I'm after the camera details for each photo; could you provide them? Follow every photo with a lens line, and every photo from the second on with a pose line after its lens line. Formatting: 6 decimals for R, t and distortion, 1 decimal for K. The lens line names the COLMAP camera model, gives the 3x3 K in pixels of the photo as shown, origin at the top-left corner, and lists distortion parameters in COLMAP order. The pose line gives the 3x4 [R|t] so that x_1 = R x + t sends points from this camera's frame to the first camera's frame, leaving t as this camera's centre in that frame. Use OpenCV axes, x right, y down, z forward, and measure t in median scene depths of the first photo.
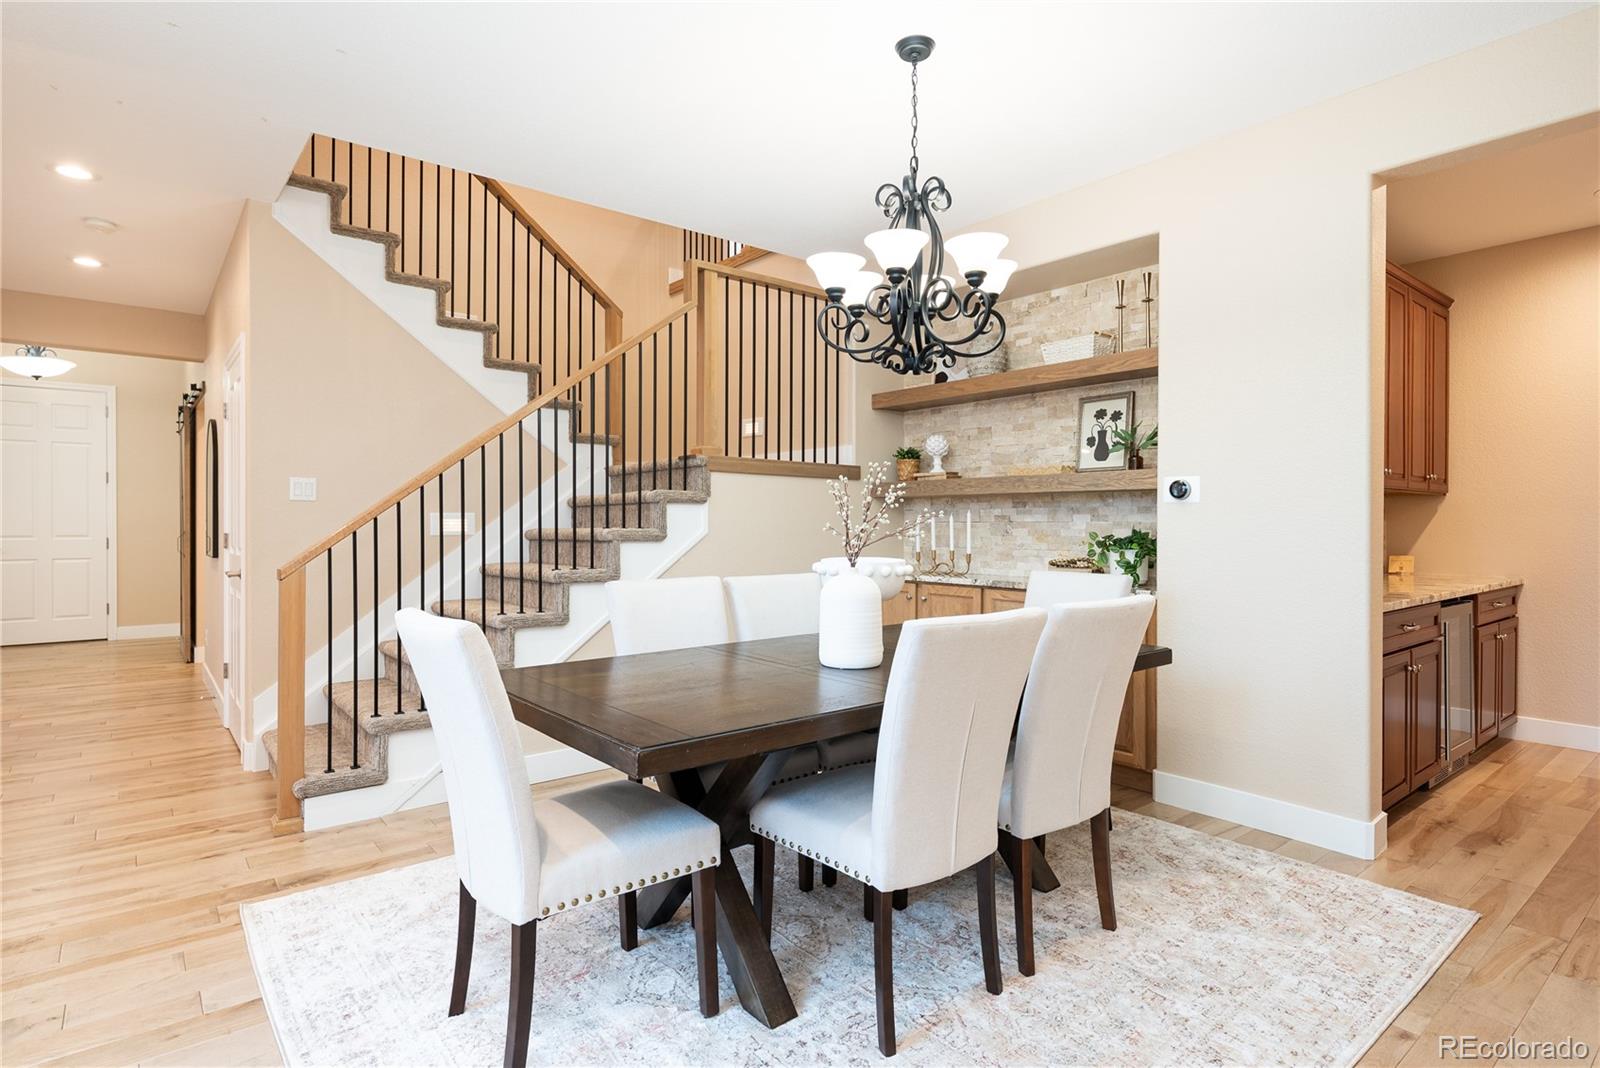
lens RADIAL K [[836.0, 0, 800.8], [0, 836.0, 530.3], [0, 0, 1]] dist [0.002941, -0.000104]
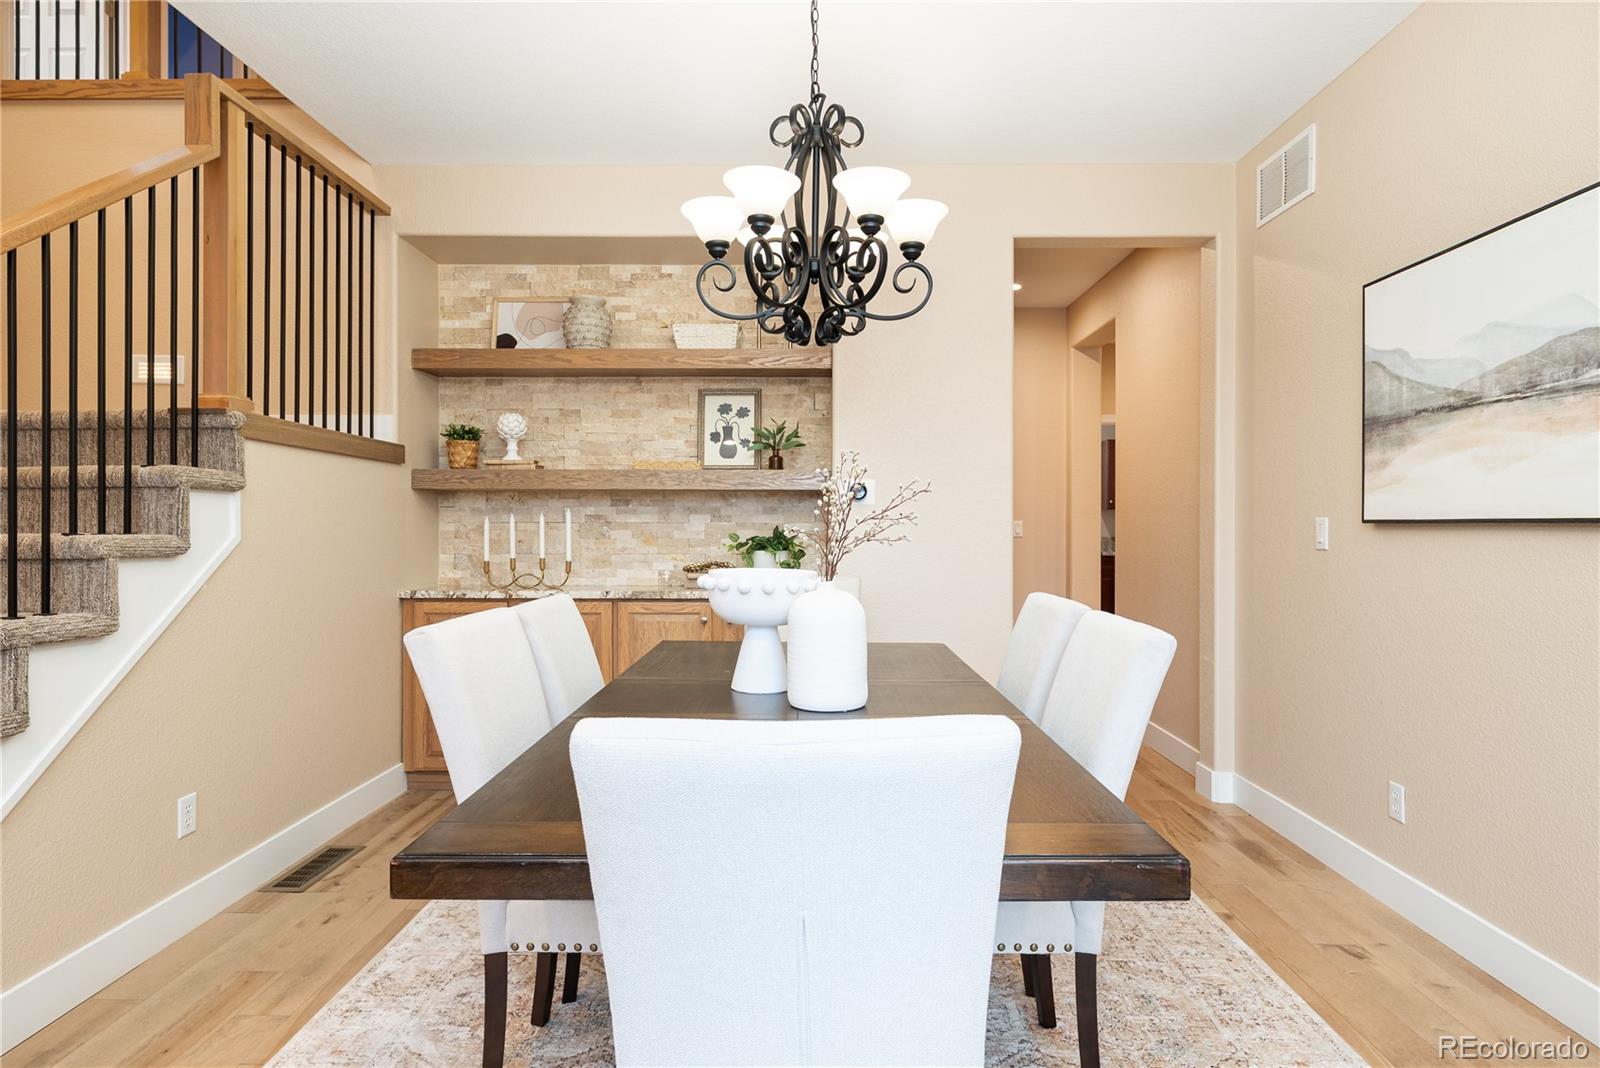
lens RADIAL K [[883.7, 0, 801.0], [0, 883.7, 528.4], [0, 0, 1]] dist [0.001786, 0.000474]
pose [[0.637128, -0.004101, 0.770747, -0.343205], [0.006502, 0.999979, -0.000054, -0.002856], [-0.770730, 0.005046, 0.637141, 0.283063]]
